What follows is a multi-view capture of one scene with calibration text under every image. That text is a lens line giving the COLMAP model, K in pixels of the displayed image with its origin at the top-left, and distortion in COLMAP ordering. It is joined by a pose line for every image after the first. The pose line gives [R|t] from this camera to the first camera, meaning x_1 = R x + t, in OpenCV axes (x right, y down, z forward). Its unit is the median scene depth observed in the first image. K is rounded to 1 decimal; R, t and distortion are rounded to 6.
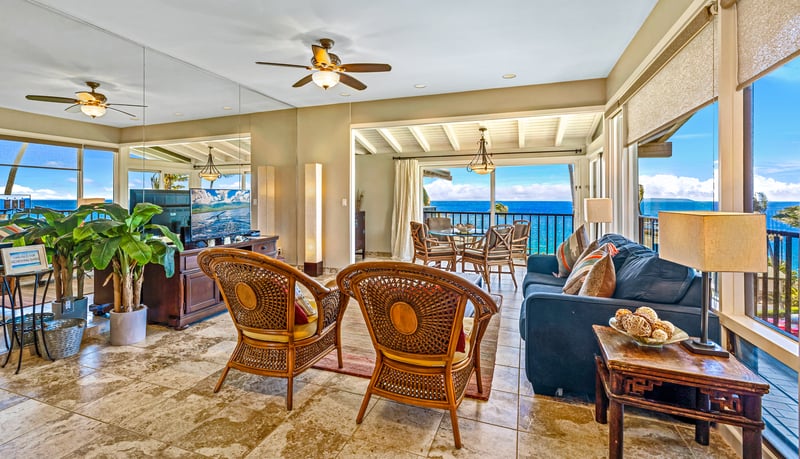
lens RADIAL K [[364.8, 0, 371.6], [0, 364.8, 194.8], [0, 0, 1]] dist [0.000135, 0.000028]
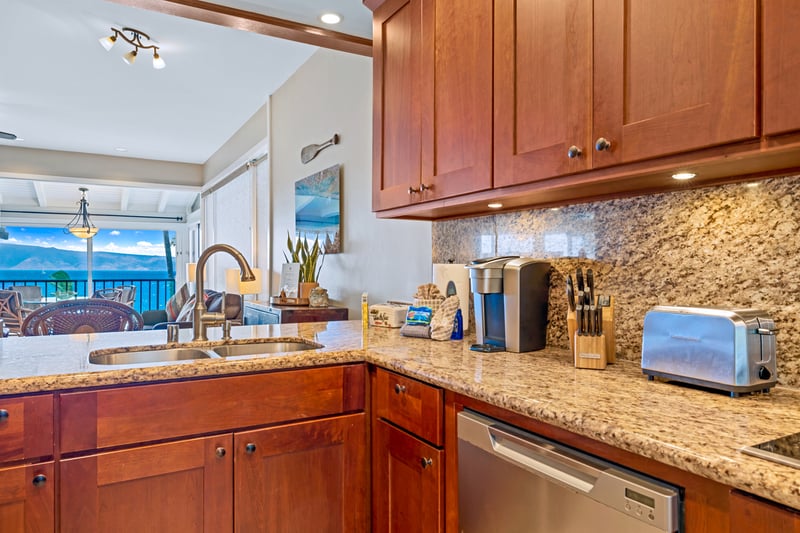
lens RADIAL K [[529.7, 0, 400.0], [0, 529.7, 266.5], [0, 0, 1]] dist [0.000751, -0.001435]
pose [[0.603533, -0.003764, 0.797329, -0.289960], [-0.006433, 0.999933, 0.009590, -0.000619], [-0.797312, -0.010918, 0.603469, -0.466101]]
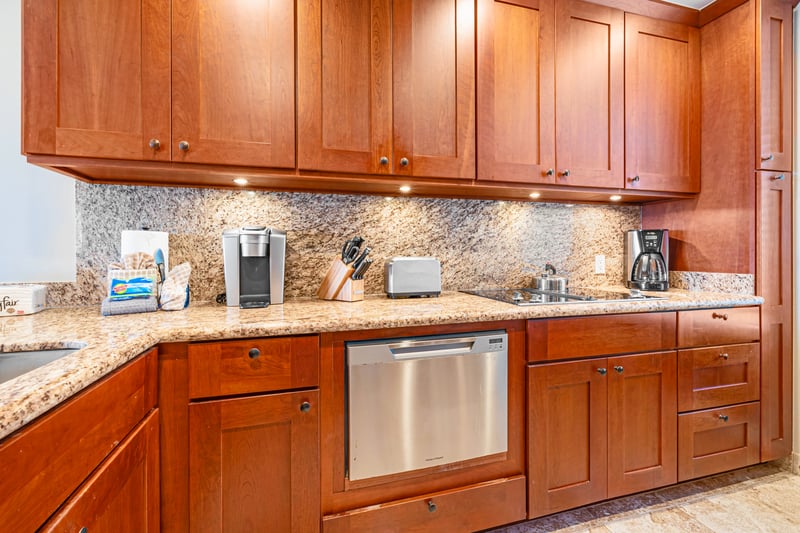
lens RADIAL K [[346.6, 0, 378.7], [0, 346.6, 253.7], [0, 0, 1]] dist [-0.000066, 0.000146]
pose [[-0.621241, -0.000273, 0.783620, -0.251106], [-0.006671, 0.999966, -0.004940, 0.014192], [-0.783591, -0.008296, -0.621221, -0.266853]]
